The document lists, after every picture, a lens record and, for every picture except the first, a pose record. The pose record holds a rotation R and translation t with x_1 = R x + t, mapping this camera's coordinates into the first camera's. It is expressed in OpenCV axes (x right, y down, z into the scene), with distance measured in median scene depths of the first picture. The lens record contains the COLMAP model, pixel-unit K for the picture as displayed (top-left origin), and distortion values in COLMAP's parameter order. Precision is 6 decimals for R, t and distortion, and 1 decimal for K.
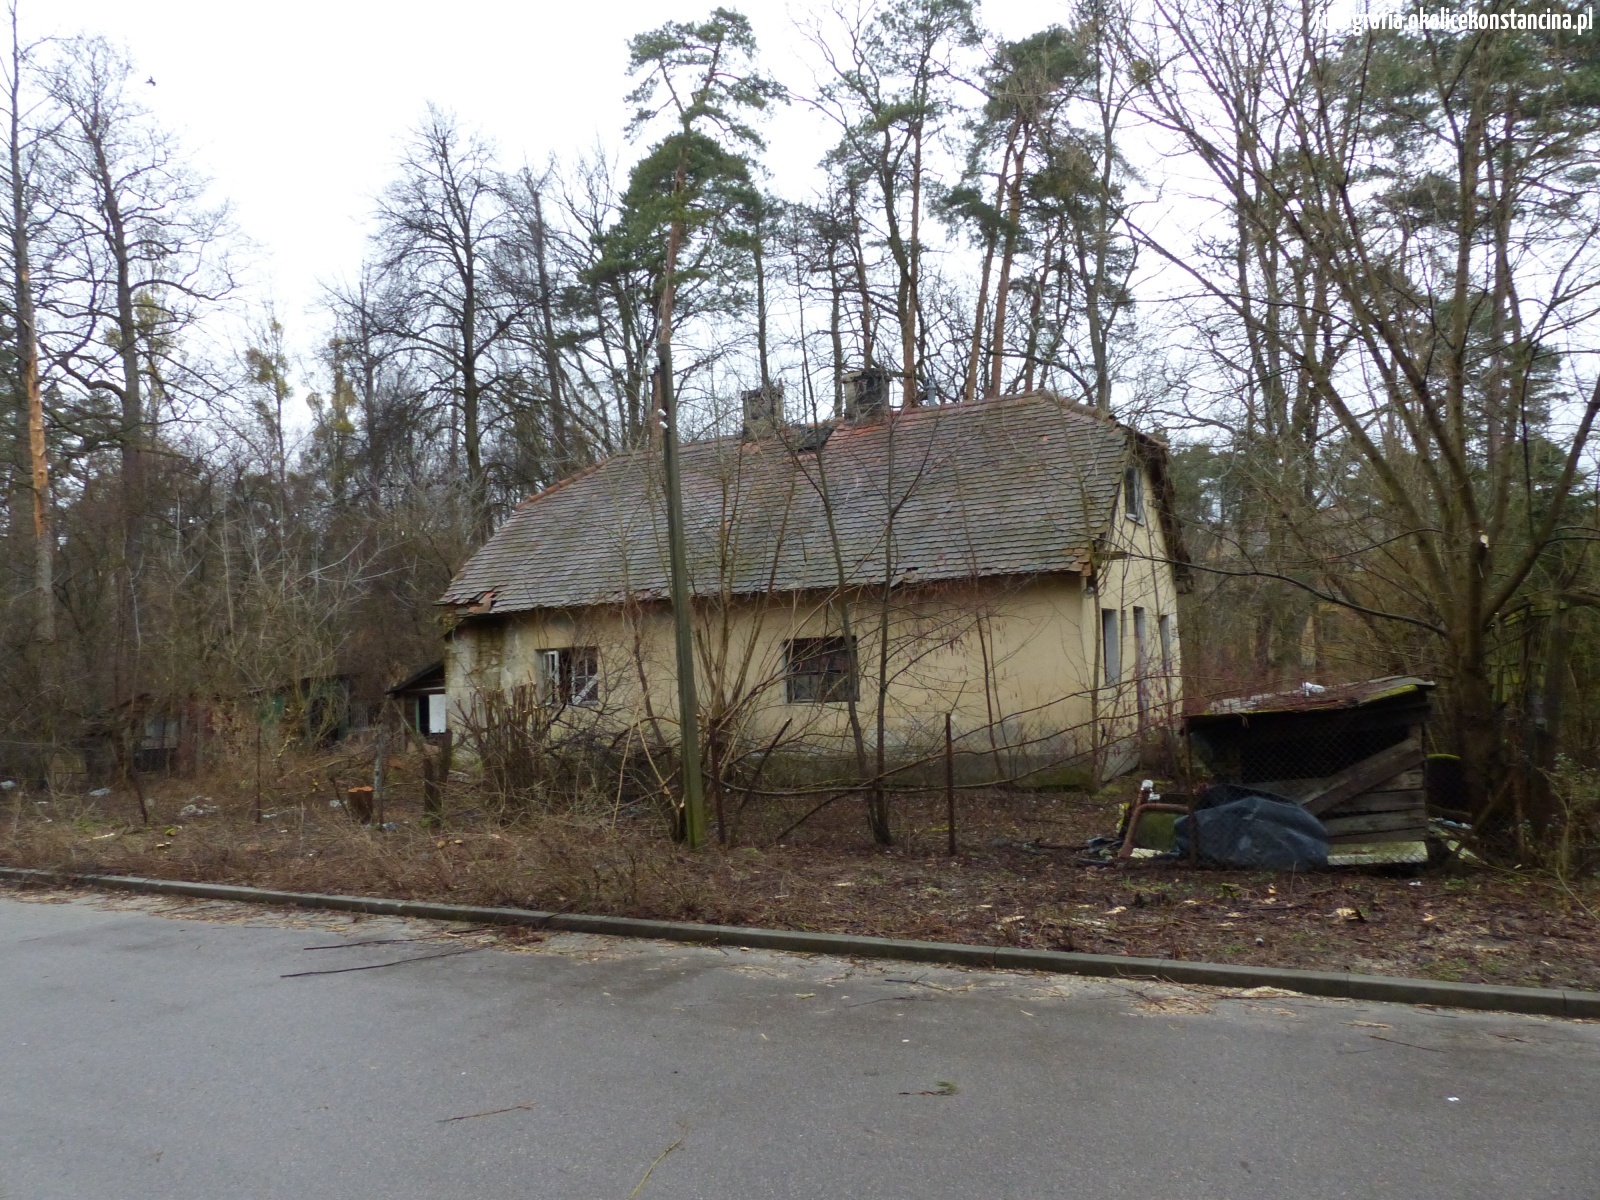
lens RADIAL K [[1210.0, 0, 790.2], [0, 1210.0, 610.2], [0, 0, 1]] dist [0.039174, 0.005065]
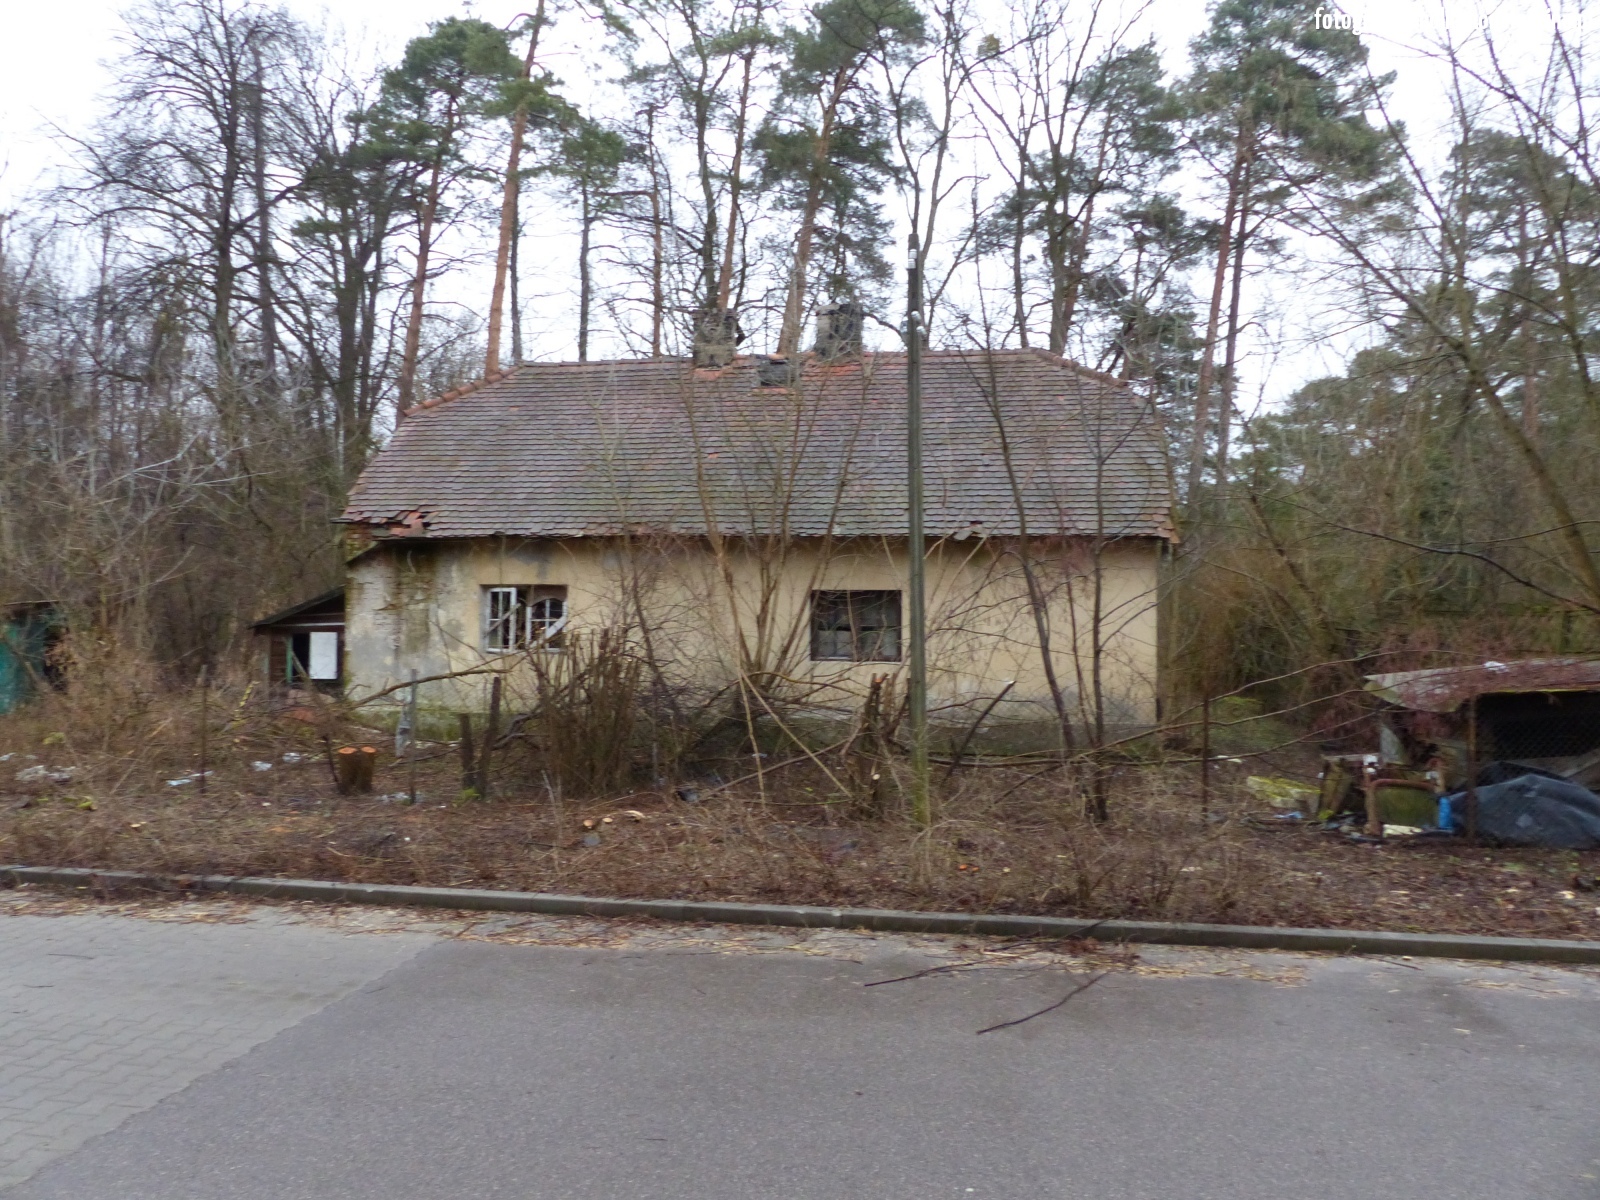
lens RADIAL K [[1210.0, 0, 804.6], [0, 1210.0, 589.5], [0, 0, 1]] dist [0.039174, 0.005065]
pose [[0.939742, 0.053797, 0.337625, -0.287897], [-0.060333, 0.998139, 0.008888, 0.015245], [-0.336519, -0.028722, 0.941239, 0.137225]]
